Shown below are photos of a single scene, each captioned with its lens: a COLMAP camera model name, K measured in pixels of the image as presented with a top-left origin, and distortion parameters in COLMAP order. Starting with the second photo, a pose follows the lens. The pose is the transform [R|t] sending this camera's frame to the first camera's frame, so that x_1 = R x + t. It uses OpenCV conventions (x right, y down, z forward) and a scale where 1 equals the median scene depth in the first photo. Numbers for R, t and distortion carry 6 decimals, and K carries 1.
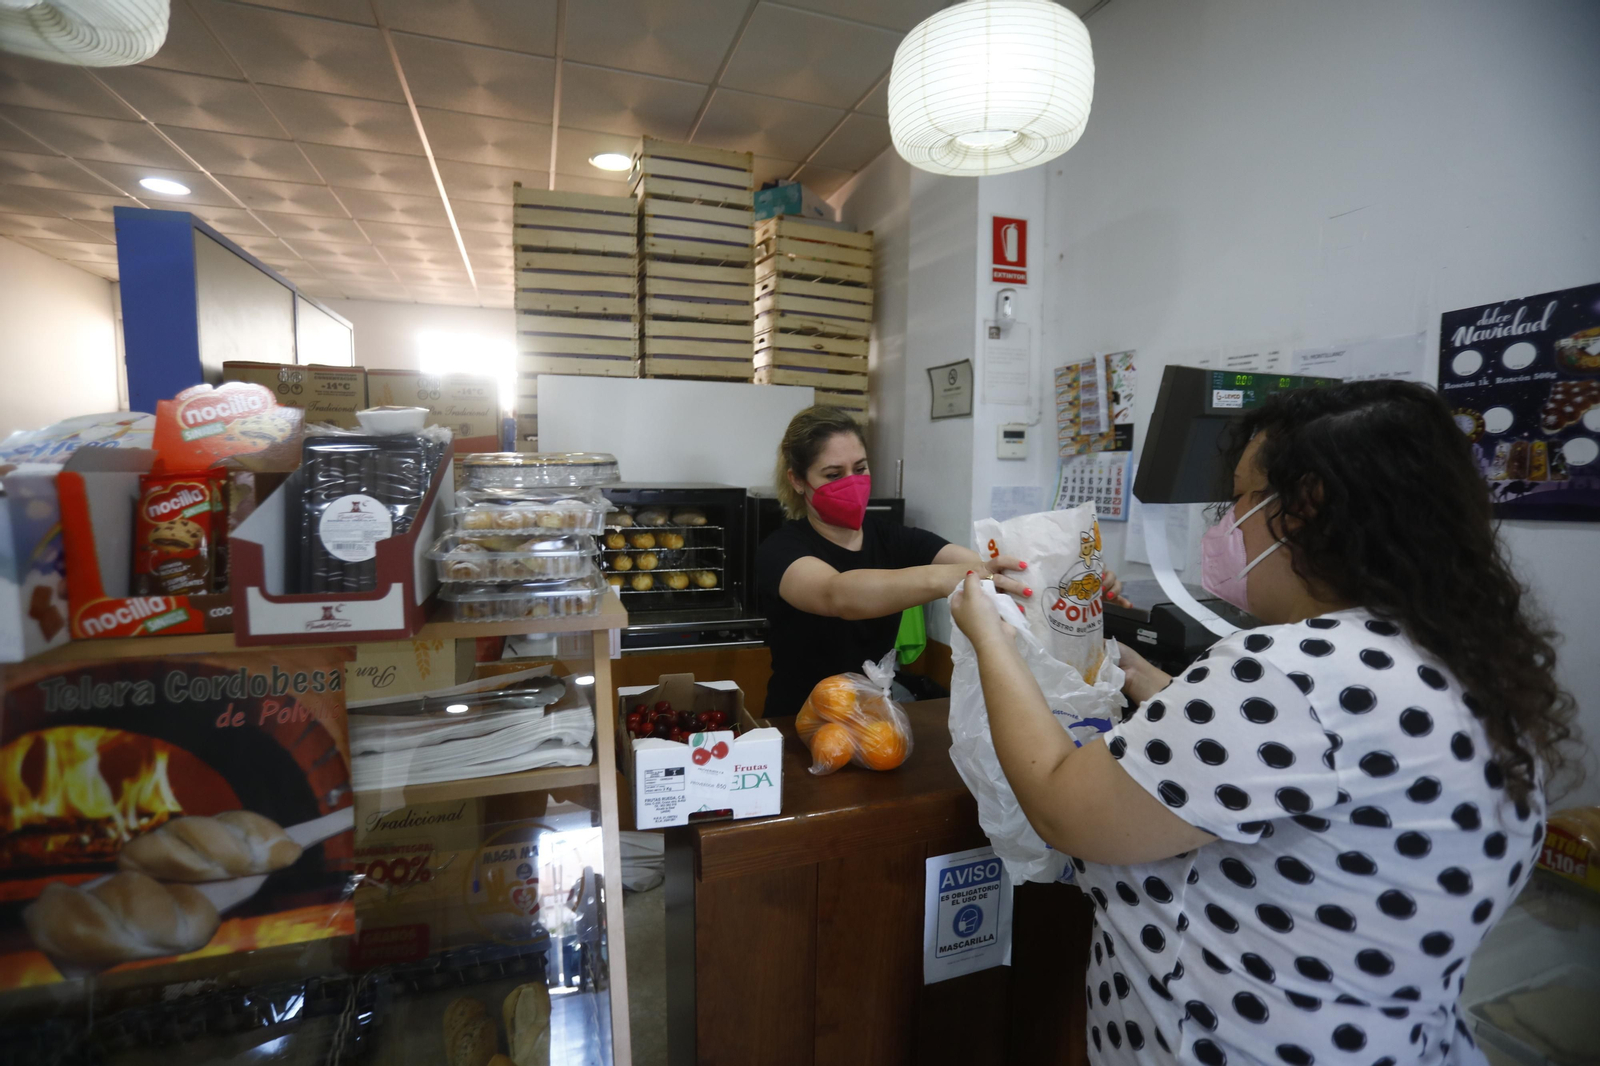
lens RADIAL K [[704.7, 0, 775.2], [0, 704.7, 533.9], [0, 0, 1]] dist [-0.078854, 0.034917]
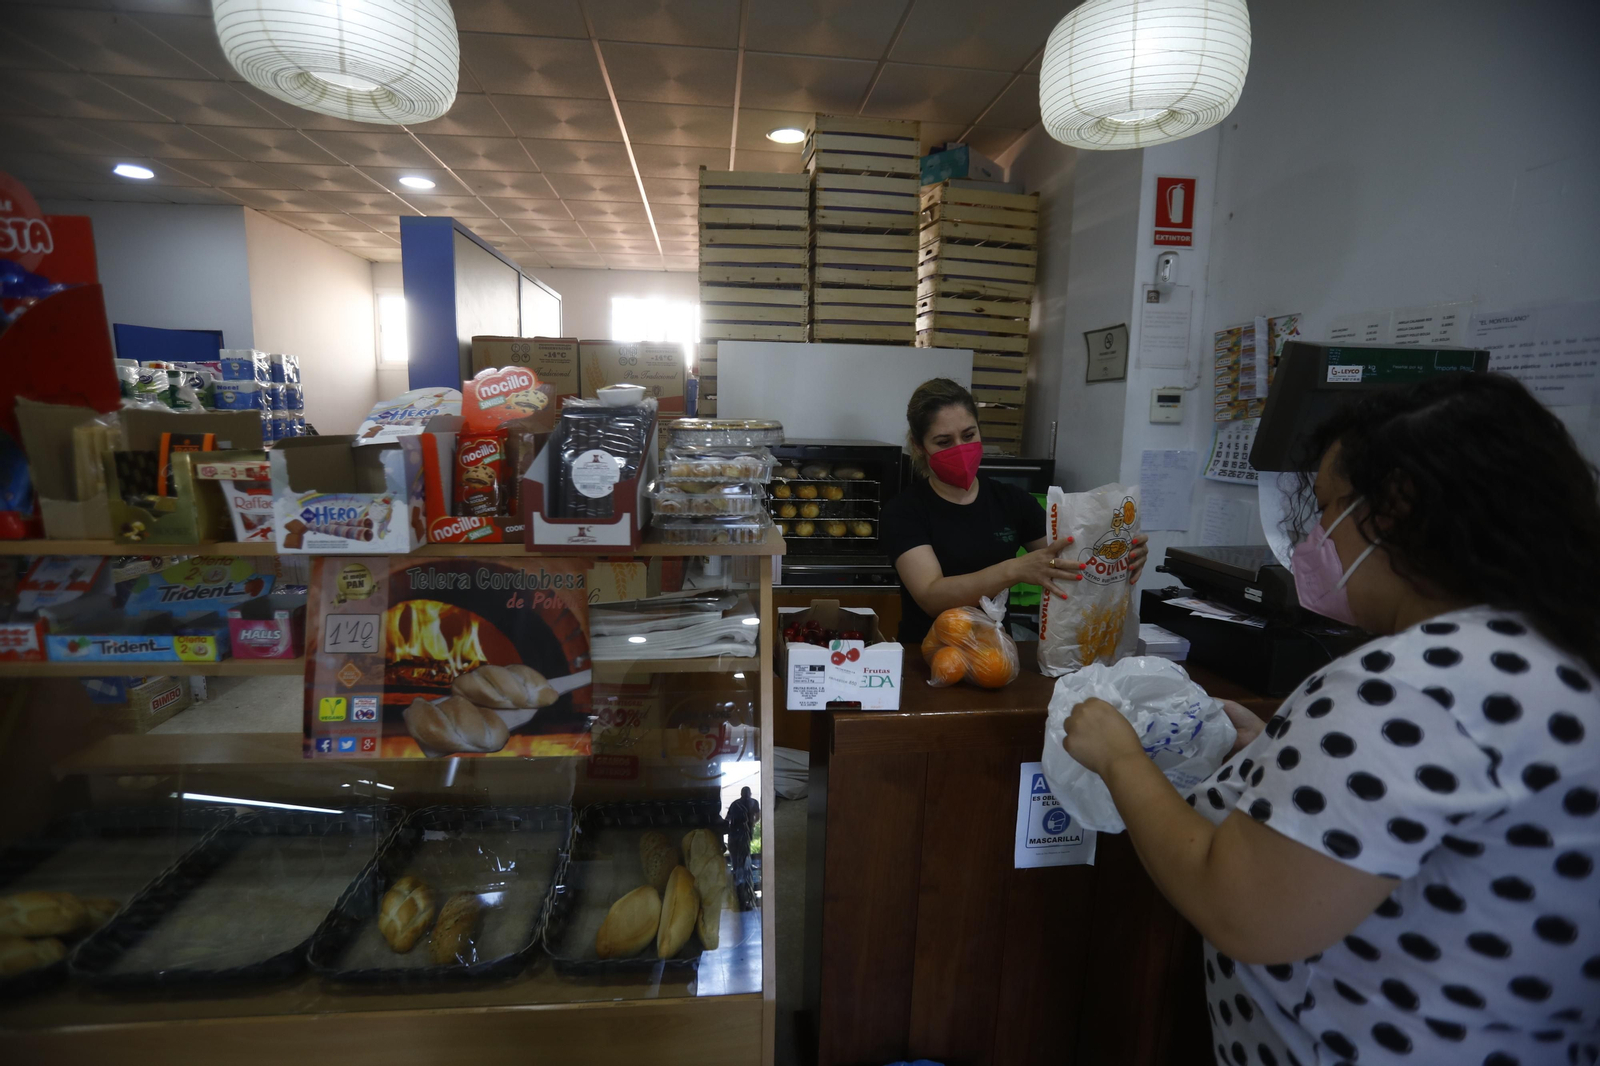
lens RADIAL K [[704.7, 0, 775.2], [0, 704.7, 533.9], [0, 0, 1]] dist [-0.078854, 0.034917]
pose [[0.971614, 0.045137, -0.232224, 0.047831], [-0.030015, 0.997217, 0.068247, 0.002977], [0.234658, -0.059340, 0.970265, -0.180863]]
